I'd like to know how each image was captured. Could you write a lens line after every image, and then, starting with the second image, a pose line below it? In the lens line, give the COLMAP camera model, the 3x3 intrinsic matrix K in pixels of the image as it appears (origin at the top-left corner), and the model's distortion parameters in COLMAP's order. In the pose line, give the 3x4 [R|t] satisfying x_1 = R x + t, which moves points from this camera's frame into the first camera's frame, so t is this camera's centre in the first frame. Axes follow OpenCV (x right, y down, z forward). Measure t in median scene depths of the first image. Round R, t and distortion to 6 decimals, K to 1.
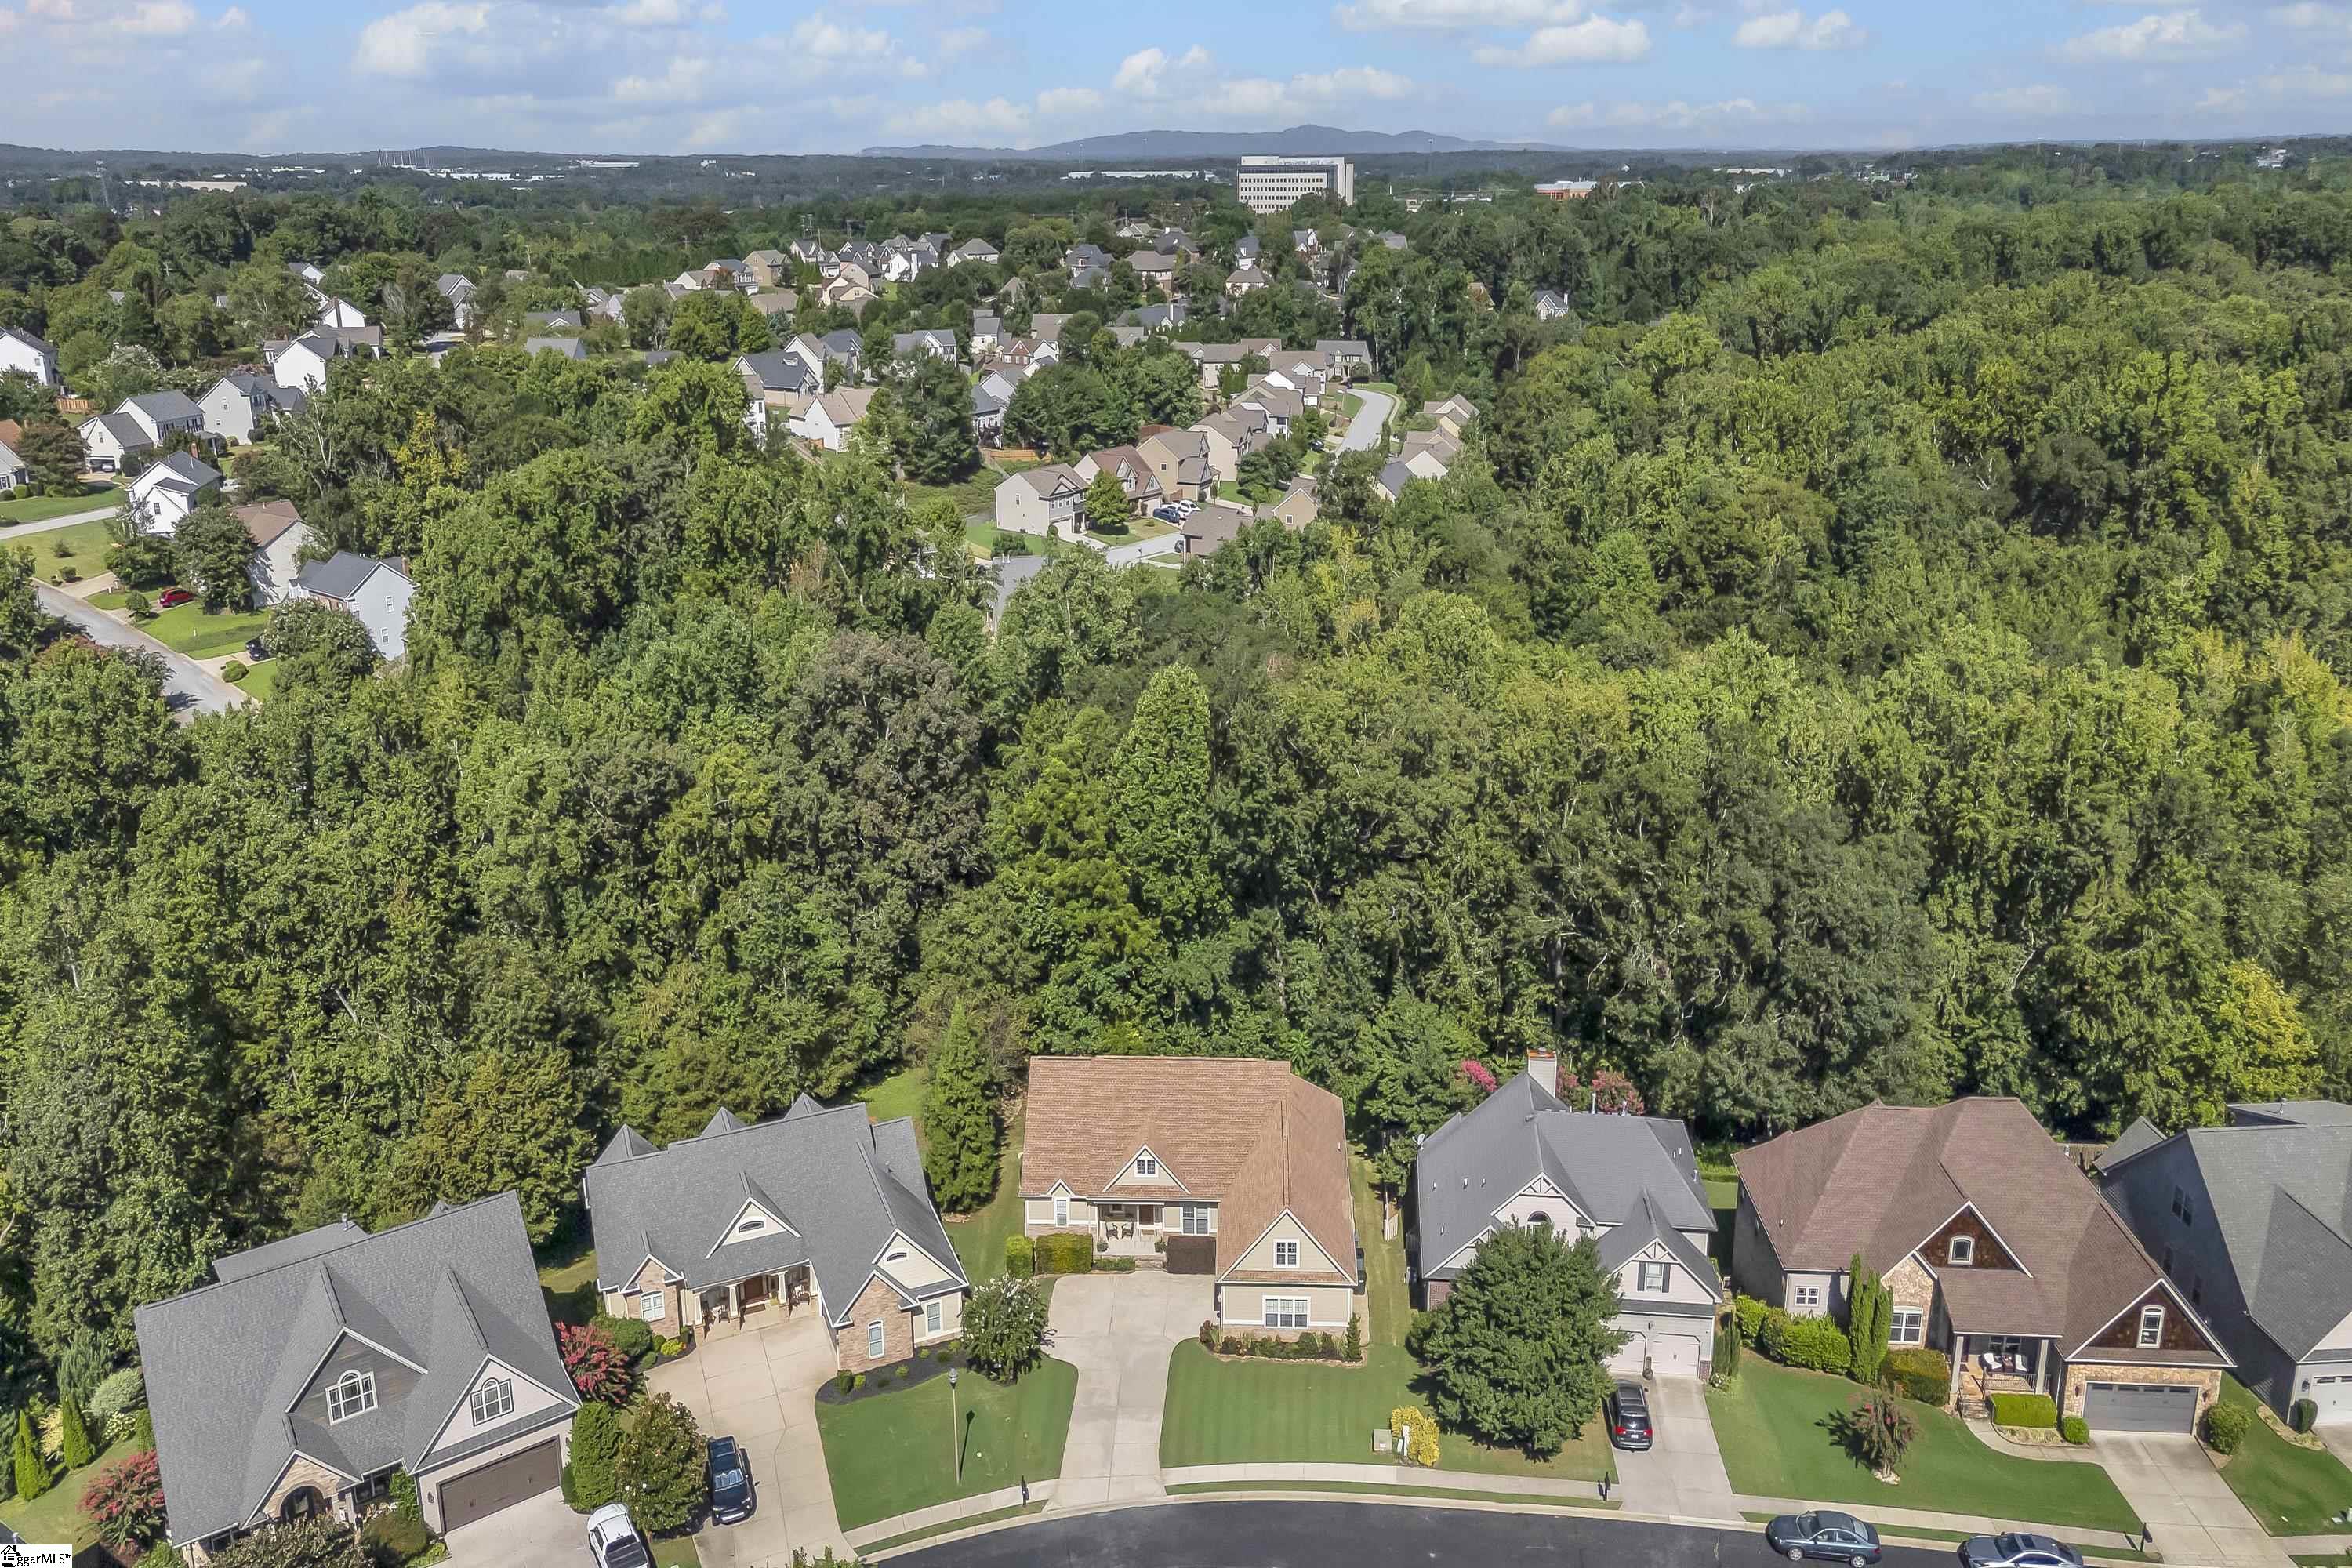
lens RADIAL K [[1772.1, 0, 1176.0], [0, 1772.1, 784.0], [0, 0, 1]] dist [0.100444, -0.237292]
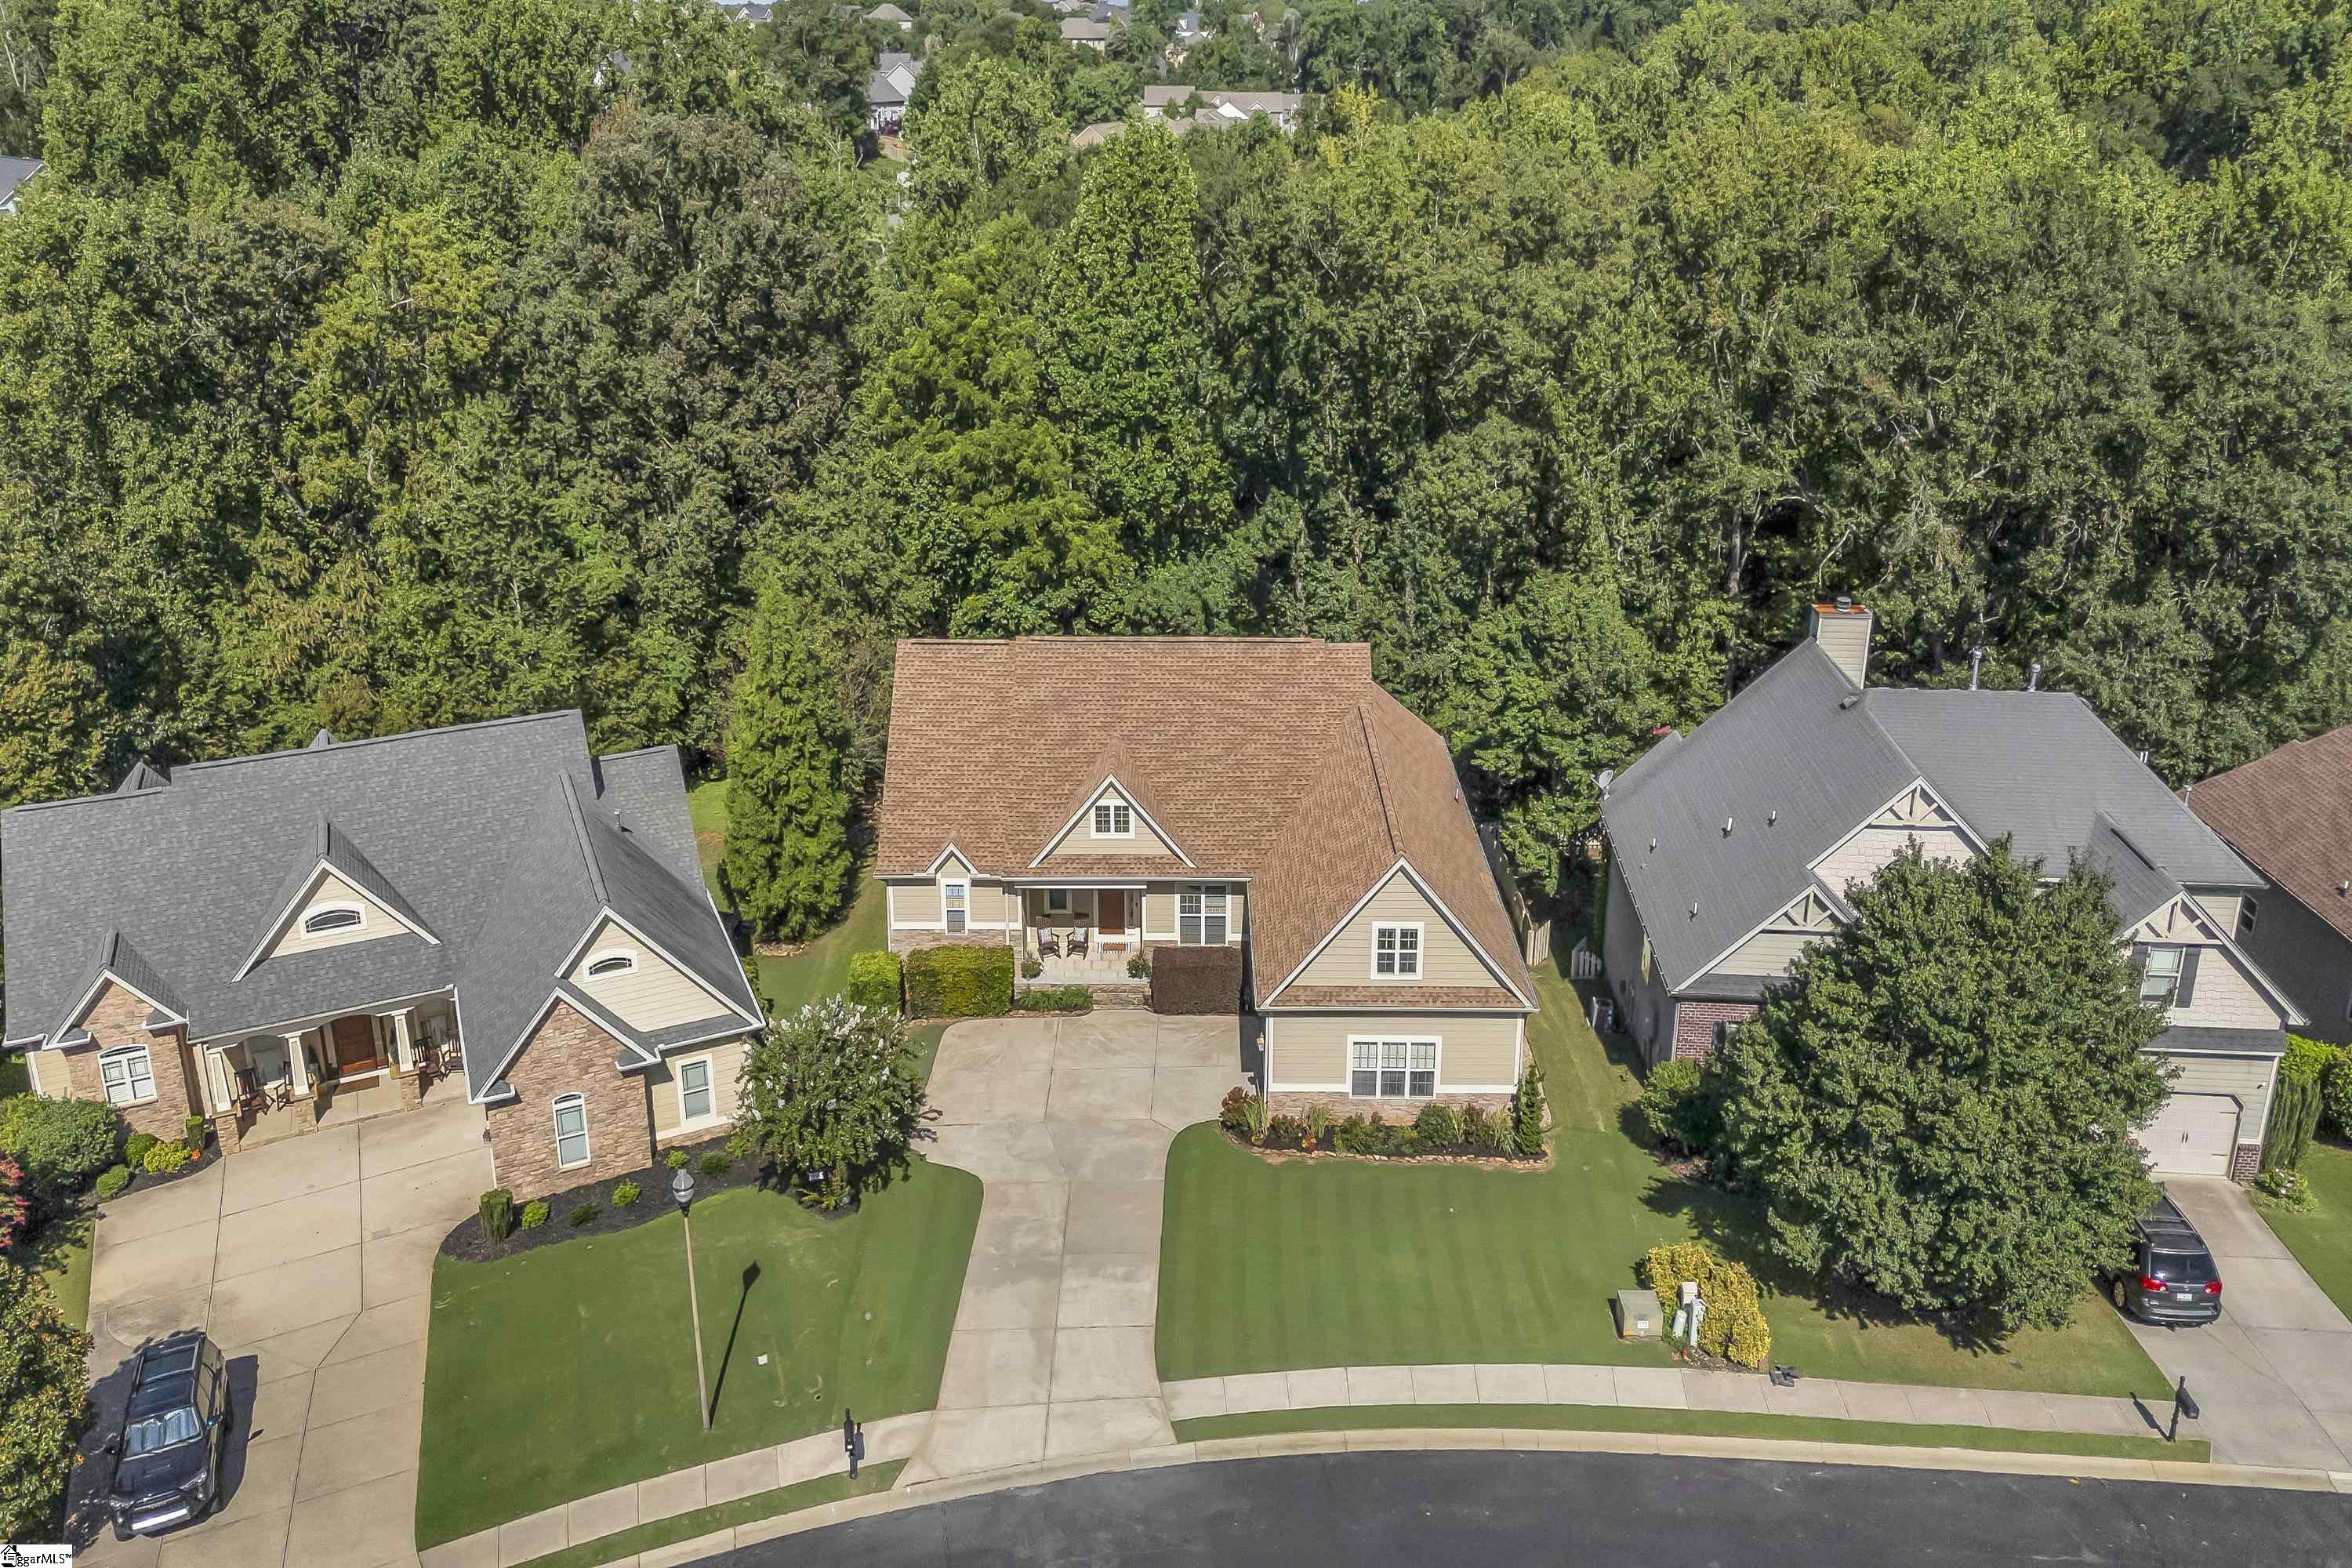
lens RADIAL K [[1619.2, 0, 1176.0], [0, 1619.2, 784.0], [0, 0, 1]] dist [0.052744, -0.045784]
pose [[0.998915, -0.003622, 0.046431, -0.019917], [0.001771, 0.999204, 0.039857, 0.182341], [-0.046539, -0.039732, 0.998126, 0.504525]]
